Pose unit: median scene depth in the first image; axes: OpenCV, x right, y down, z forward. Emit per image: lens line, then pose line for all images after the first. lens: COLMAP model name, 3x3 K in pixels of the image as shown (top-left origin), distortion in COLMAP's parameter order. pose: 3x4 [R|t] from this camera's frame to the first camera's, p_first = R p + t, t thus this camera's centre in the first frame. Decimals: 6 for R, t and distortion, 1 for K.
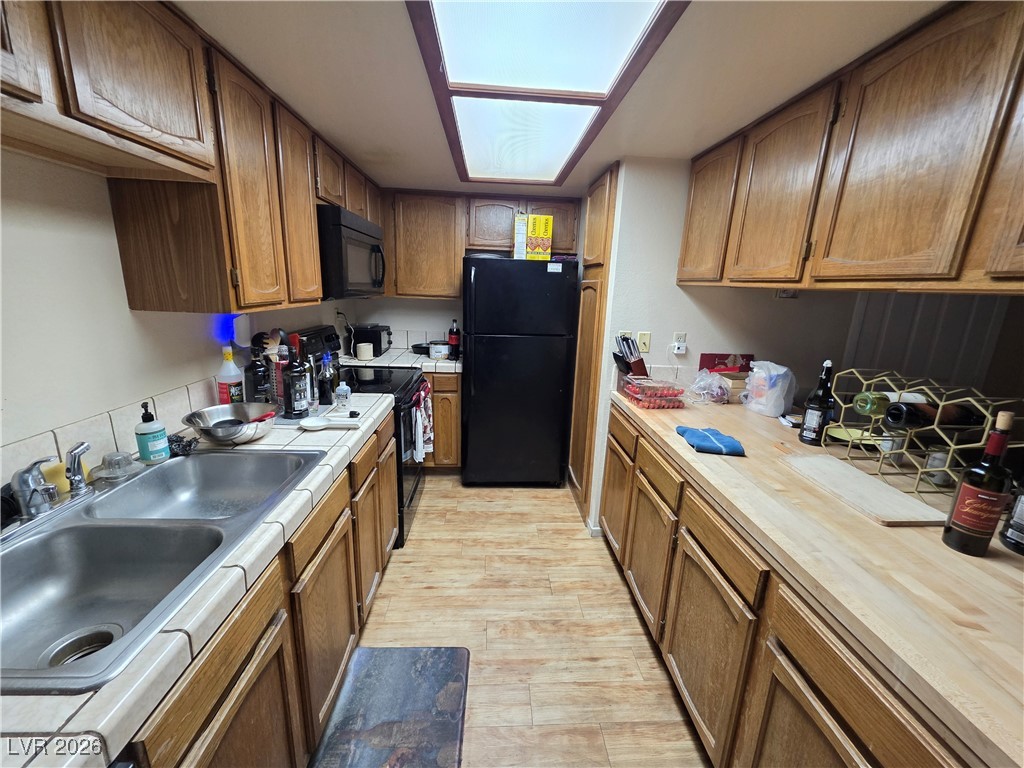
lens RADIAL K [[406.7, 0, 514.4], [0, 406.7, 383.9], [0, 0, 1]] dist [-0.001720, 0.000317]
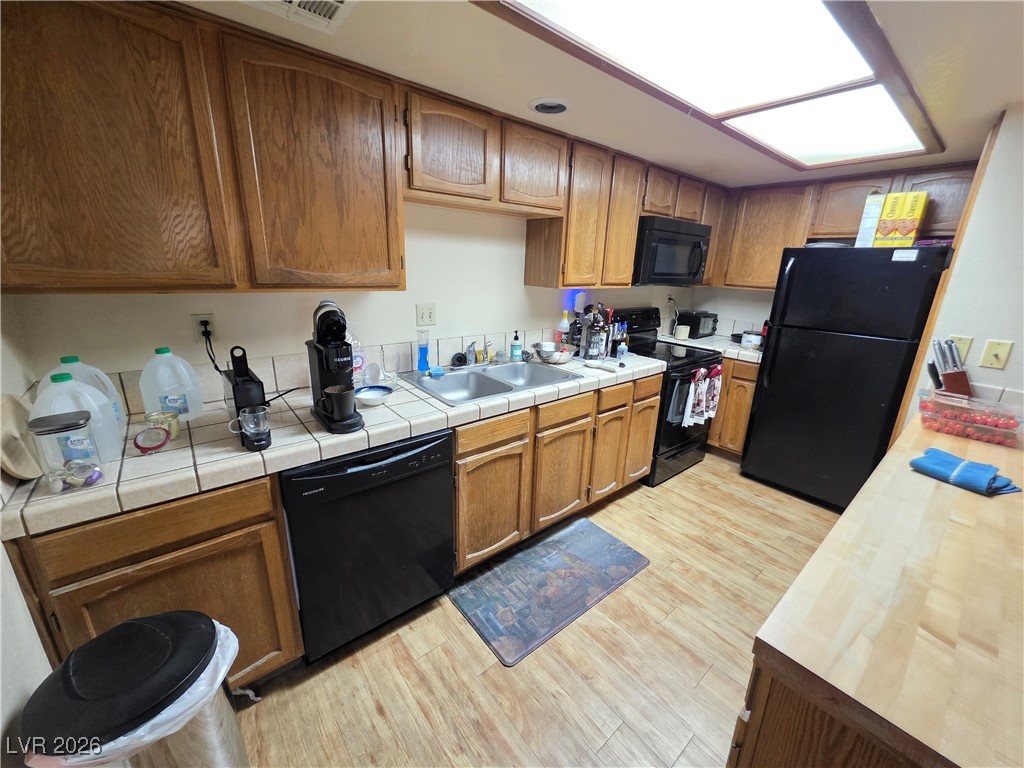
lens RADIAL K [[406.7, 0, 513.1], [0, 406.7, 385.7], [0, 0, 1]] dist [-0.001720, 0.000317]
pose [[0.587609, 0.215272, -0.779983, 0.481436], [-0.203085, 0.972341, 0.115366, 0.055436], [0.783245, 0.090613, 0.615075, -0.157928]]
